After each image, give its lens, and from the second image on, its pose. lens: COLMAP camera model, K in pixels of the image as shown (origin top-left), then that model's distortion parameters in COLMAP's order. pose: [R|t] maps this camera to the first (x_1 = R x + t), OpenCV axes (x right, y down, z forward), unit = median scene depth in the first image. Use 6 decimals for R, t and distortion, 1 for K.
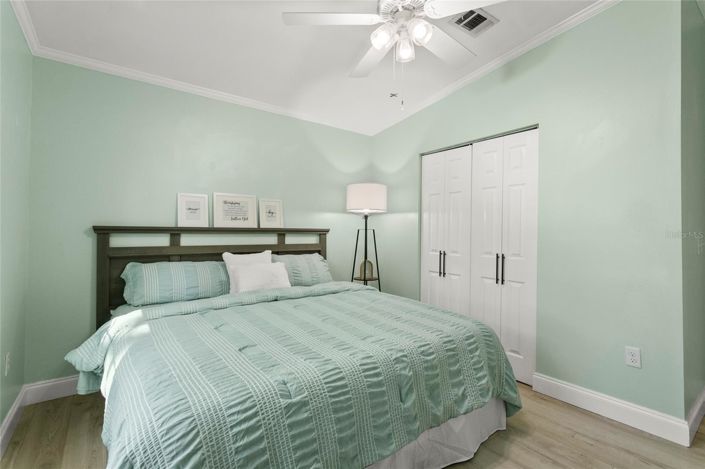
lens RADIAL K [[340.6, 0, 354.2], [0, 340.6, 229.9], [0, 0, 1]] dist [-0.002960, -0.000121]
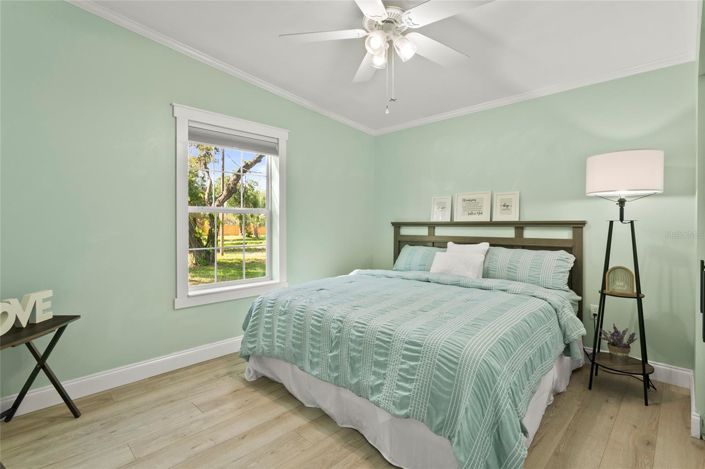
lens RADIAL K [[340.6, 0, 357.4], [0, 340.6, 232.3], [0, 0, 1]] dist [-0.002960, -0.000121]
pose [[0.146176, 0.015384, -0.989139, 0.743513], [0.007675, 0.999831, 0.016684, 0.007778], [0.989229, -0.010030, 0.146034, 0.459327]]
